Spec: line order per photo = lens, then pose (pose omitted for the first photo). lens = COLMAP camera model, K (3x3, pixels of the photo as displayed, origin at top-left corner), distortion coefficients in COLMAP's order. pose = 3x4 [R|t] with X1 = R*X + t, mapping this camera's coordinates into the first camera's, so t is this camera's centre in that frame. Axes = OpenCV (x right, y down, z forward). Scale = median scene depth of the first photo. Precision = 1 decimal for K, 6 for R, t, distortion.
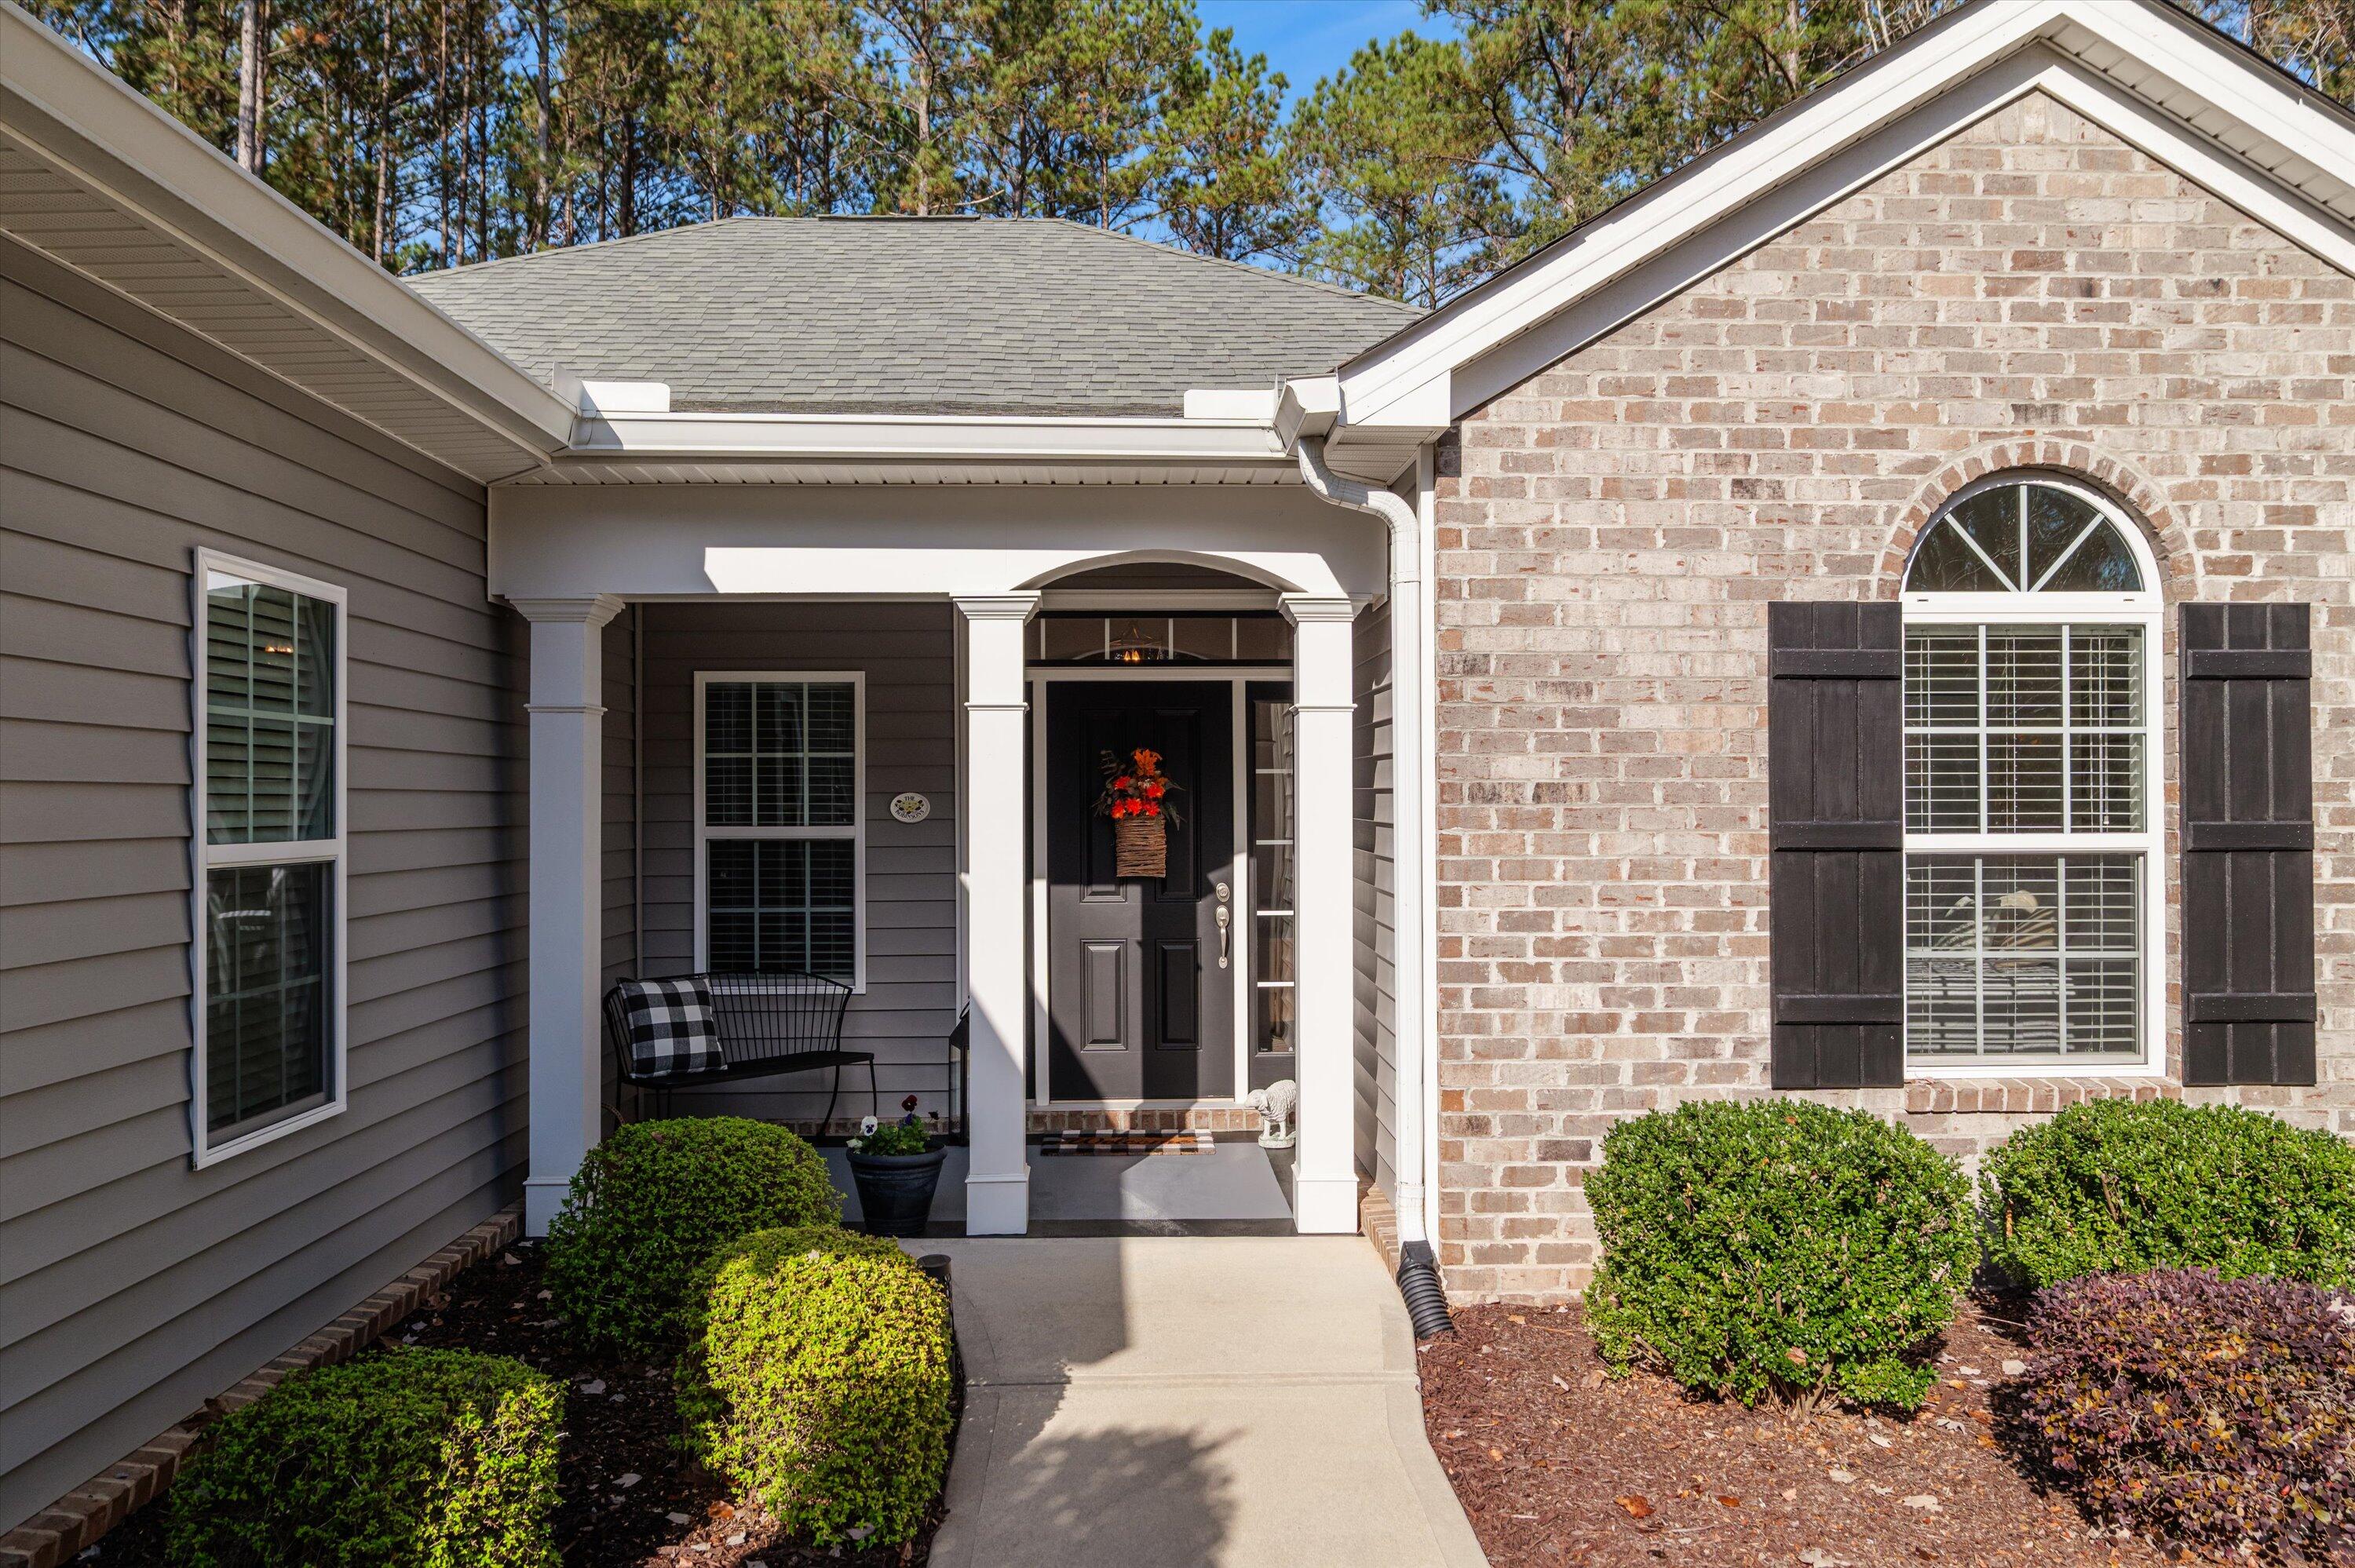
lens RADIAL K [[1656.7, 0, 1185.0], [0, 1656.7, 786.4], [0, 0, 1]] dist [0.002571, 0.002991]
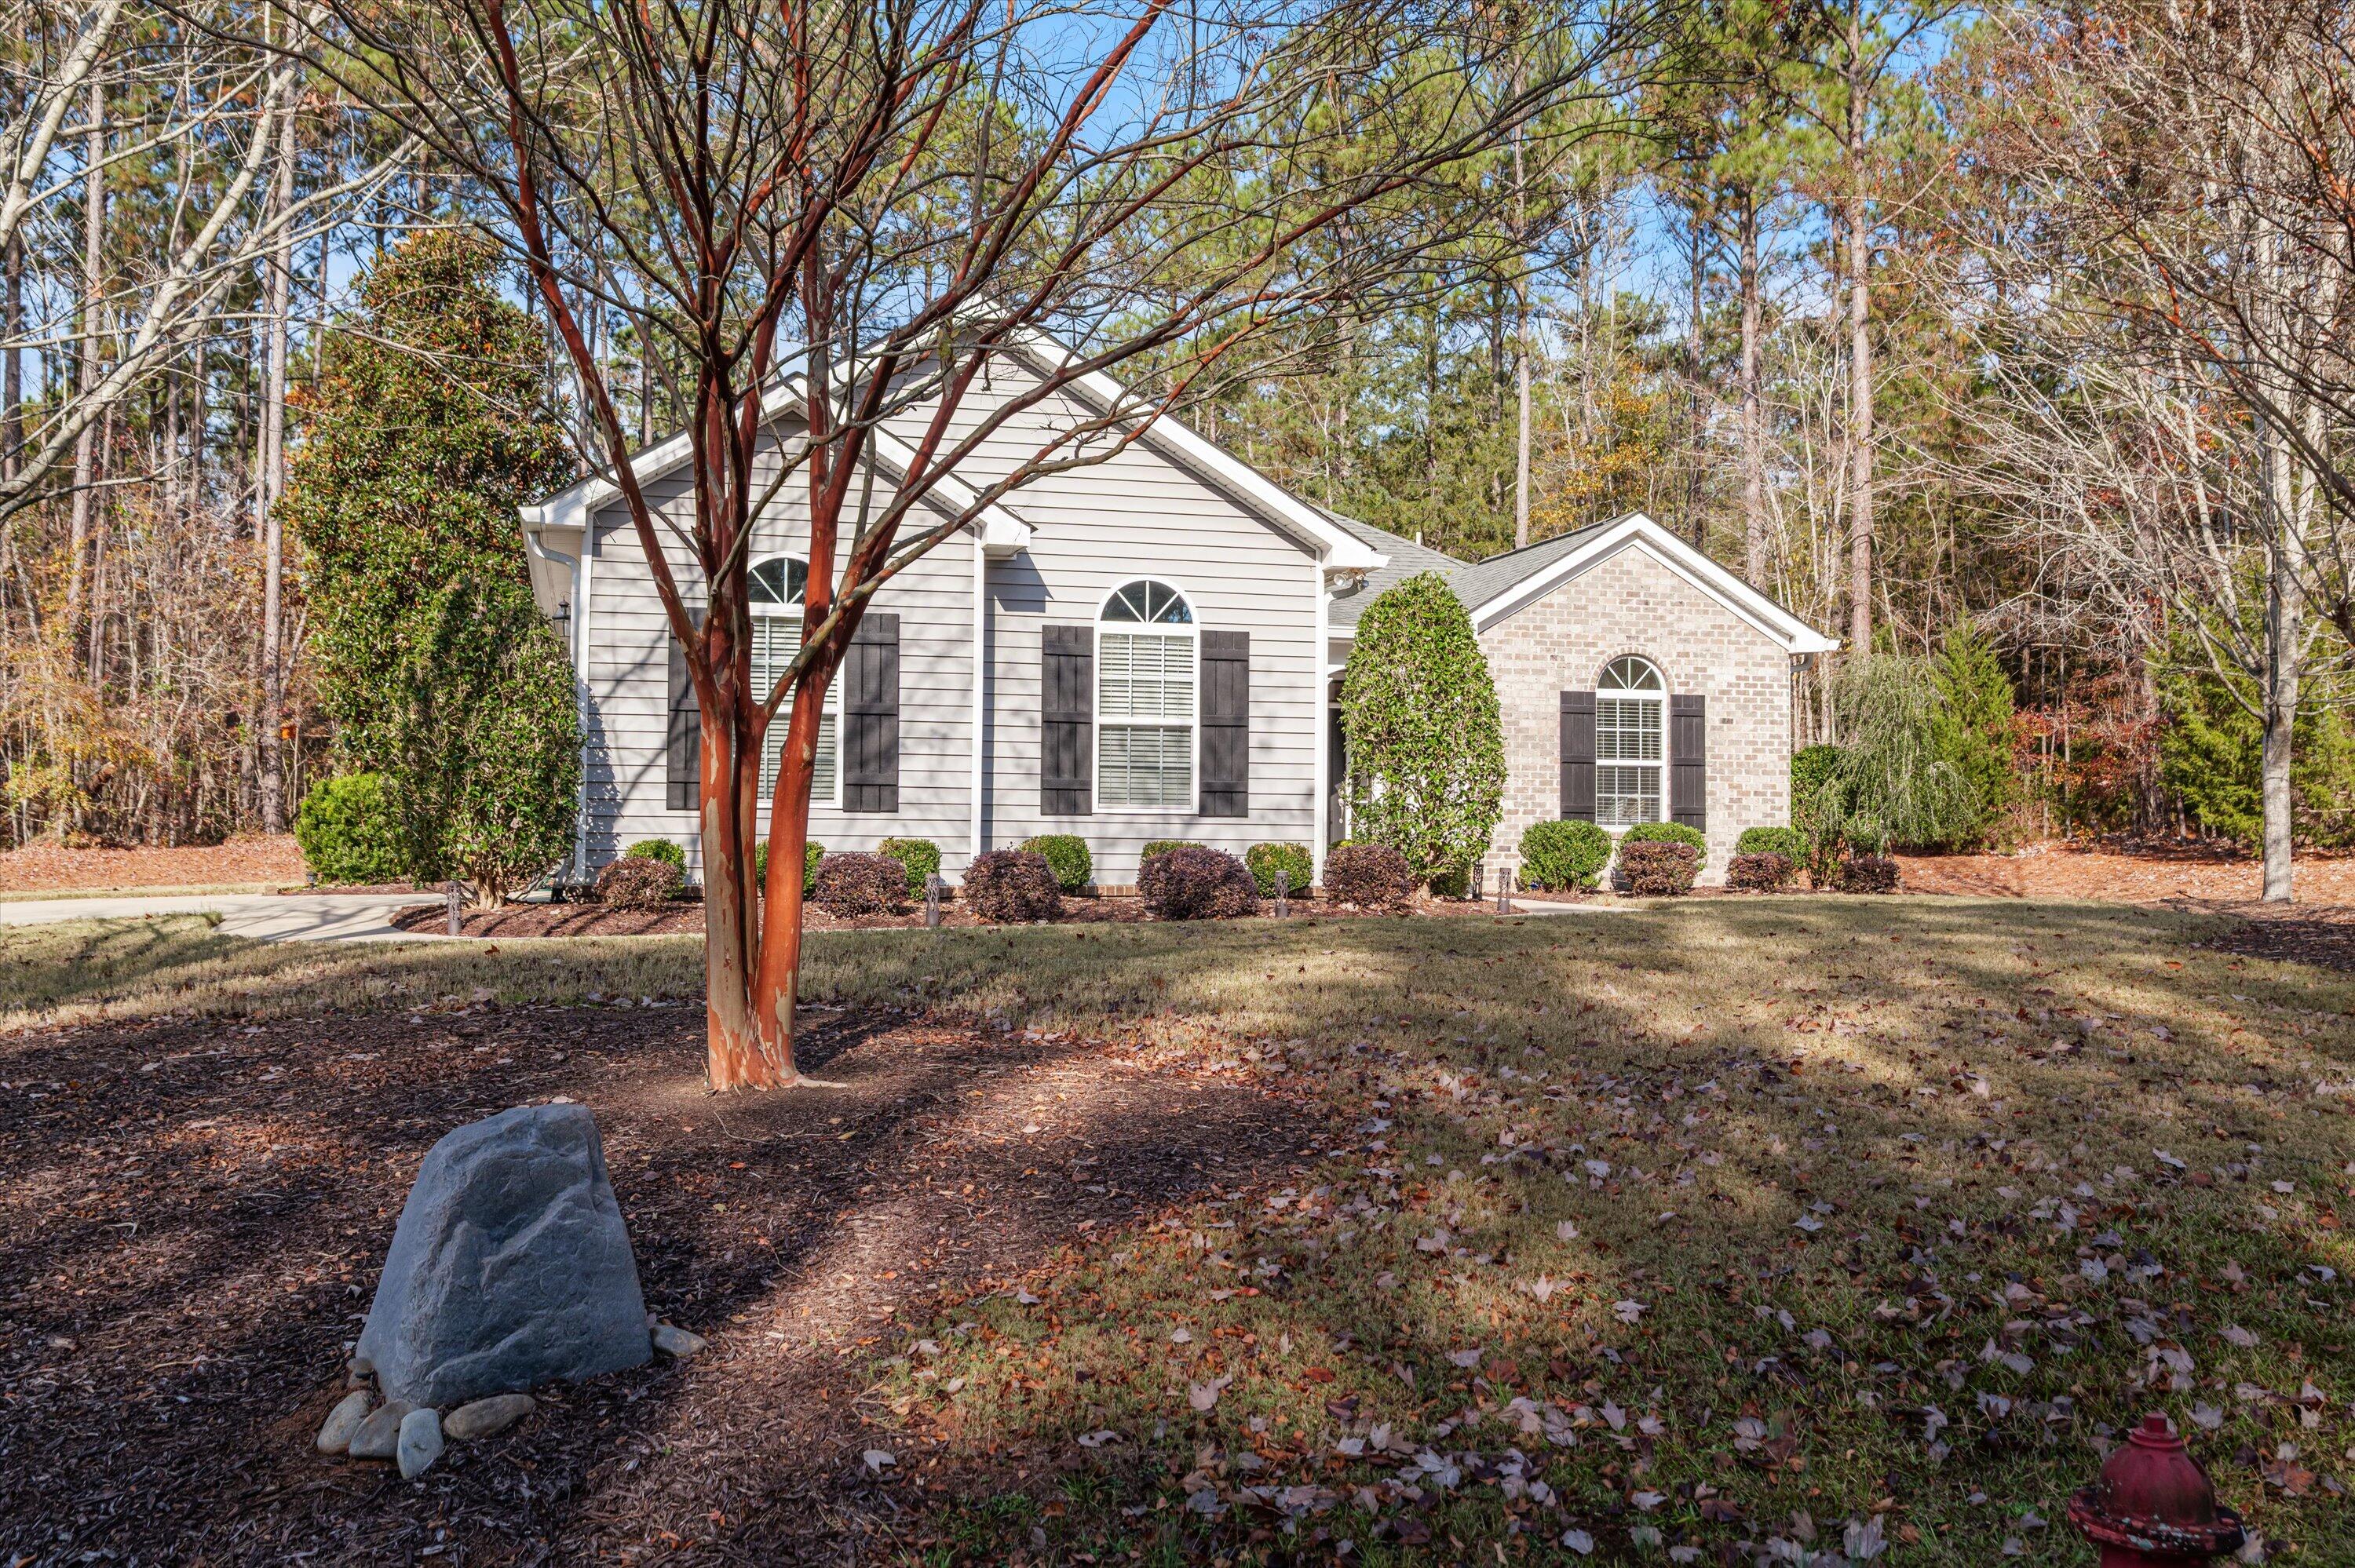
lens RADIAL K [[2197.0, 0, 1177.5], [0, 2197.0, 784.0], [0, 0, 1]] dist [-0.003660, 0.006839]
pose [[0.974824, 0.017065, 0.222322, -1.408564], [-0.011499, 0.999588, -0.026304, 0.207746], [-0.222679, 0.023085, 0.974618, -3.208347]]
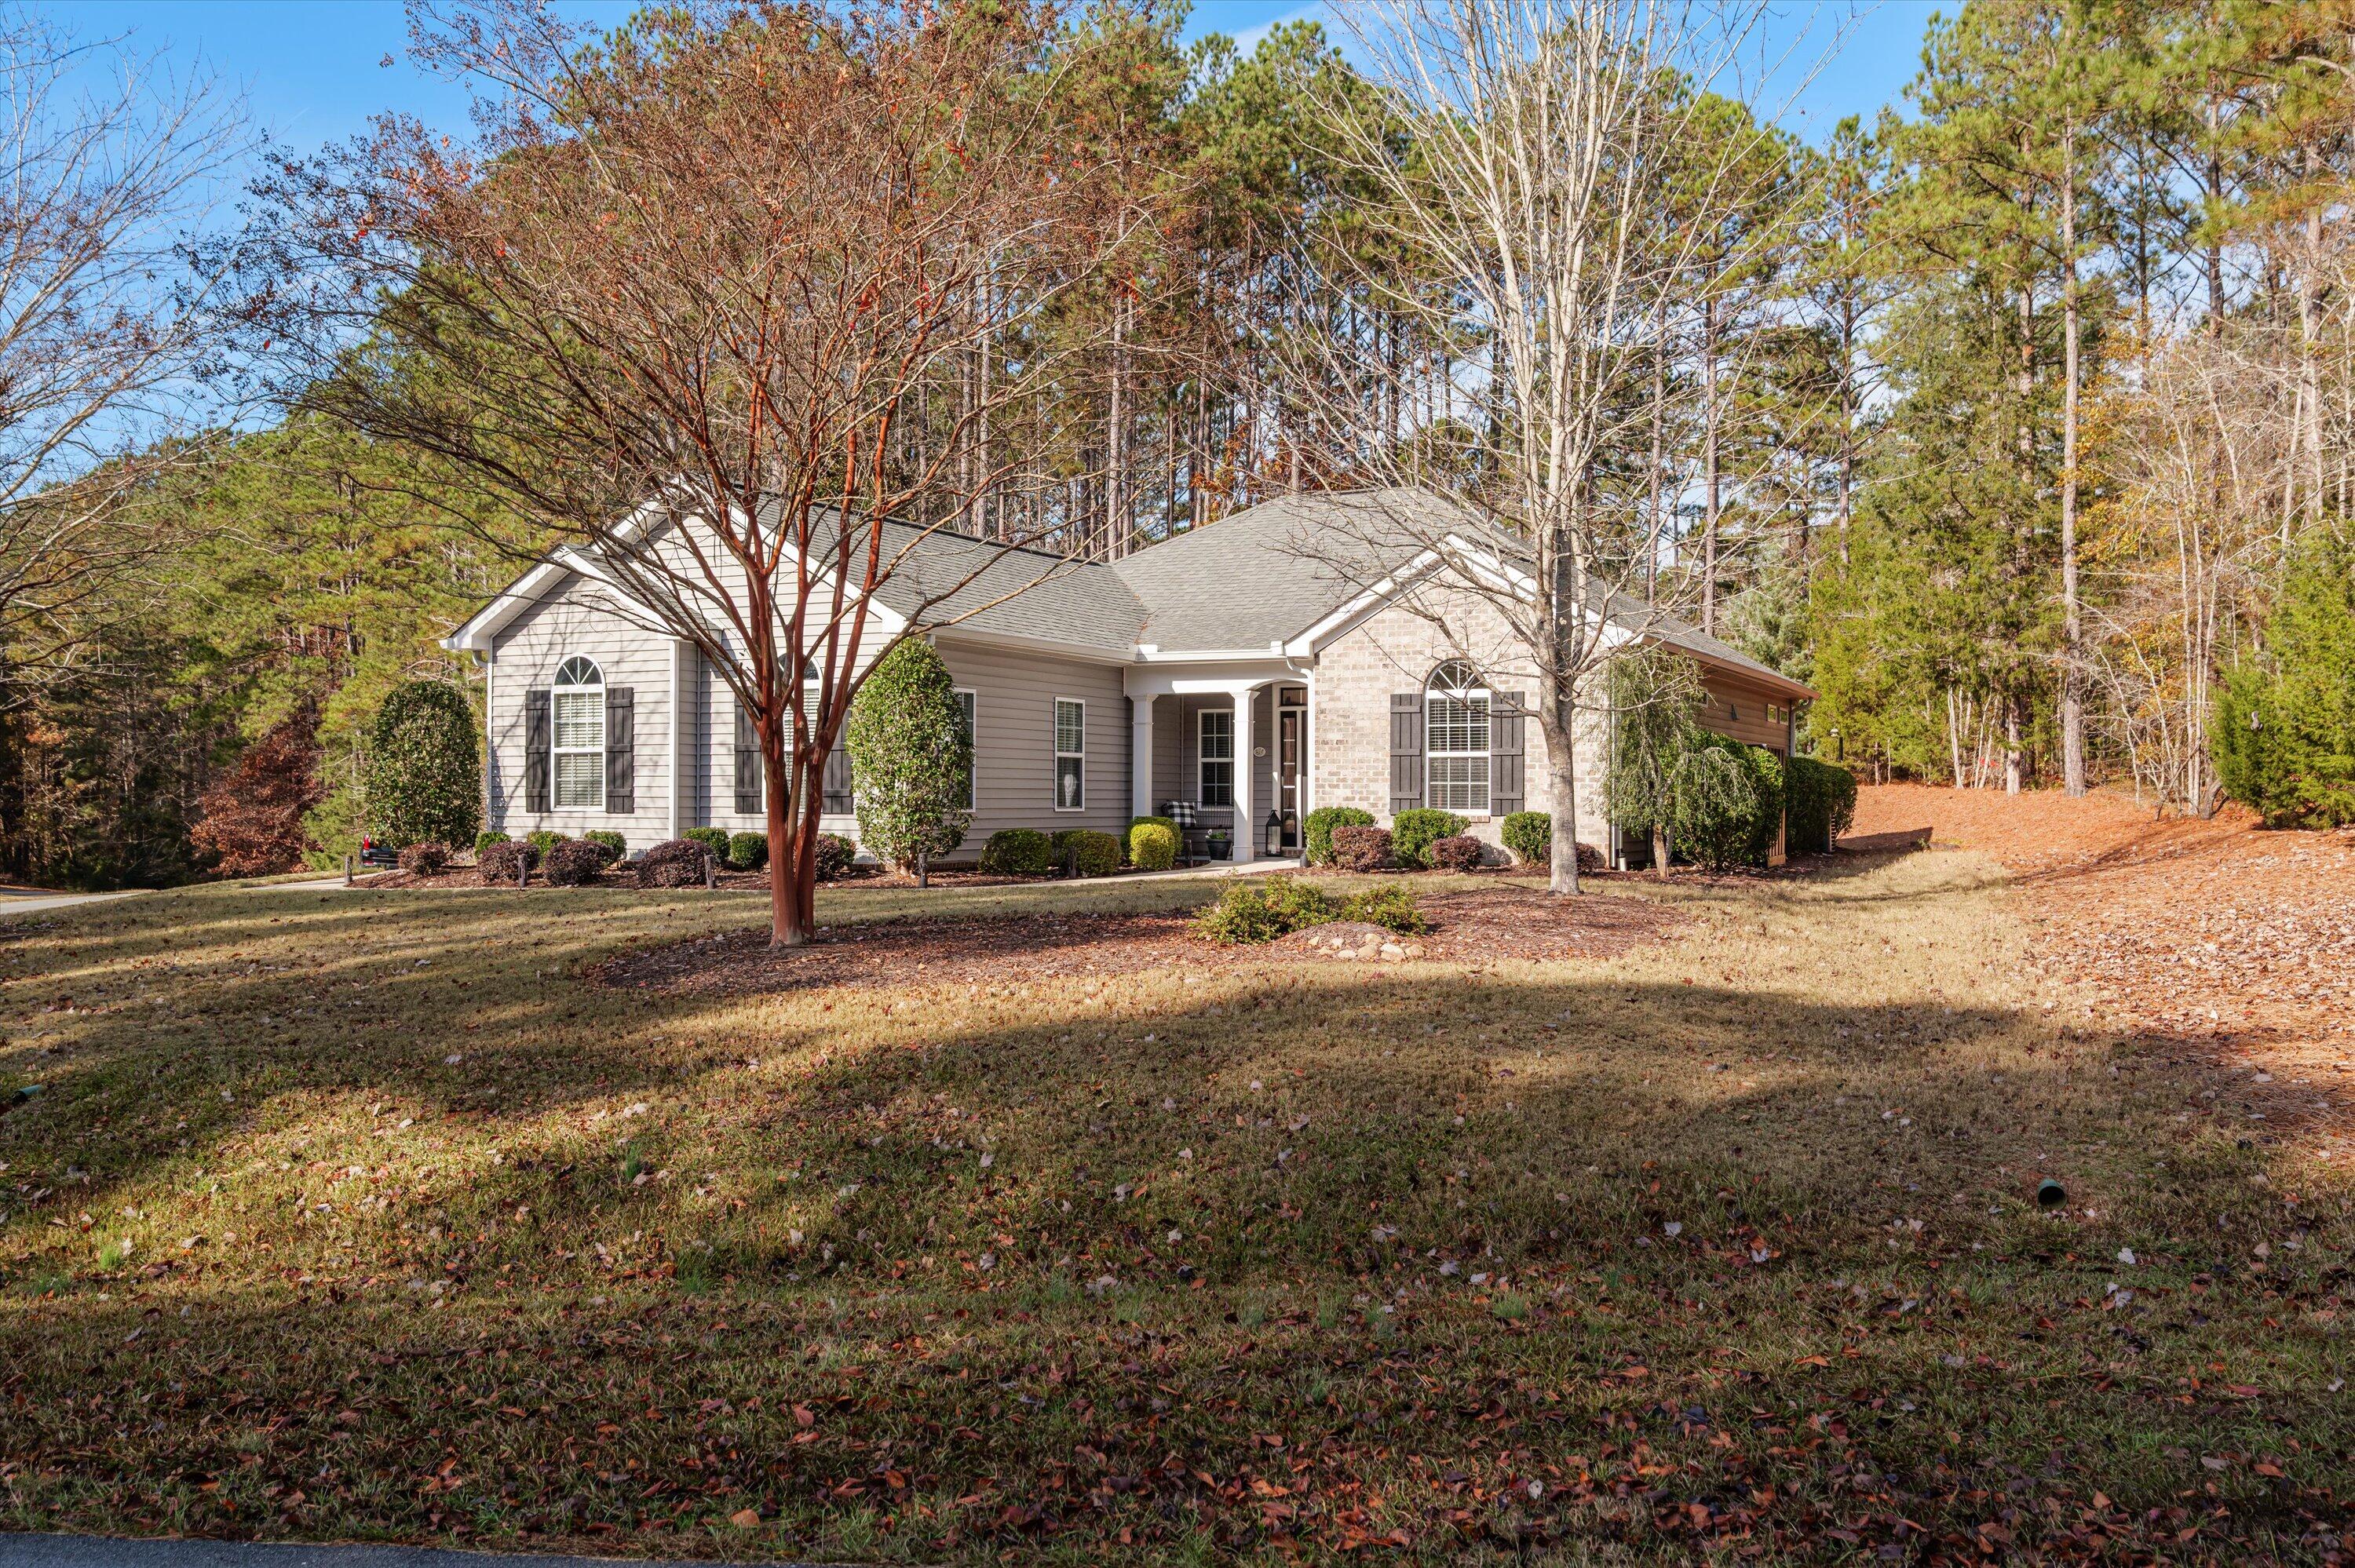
lens RADIAL K [[1980.3, 0, 1177.5], [0, 1980.3, 784.0], [0, 0, 1]] dist [0.003162, -0.004010]
pose [[0.872328, 0.001818, -0.488918, 2.193917], [-0.000294, 0.999995, 0.003194, 0.088605], [0.488922, -0.002643, 0.872324, -3.352181]]
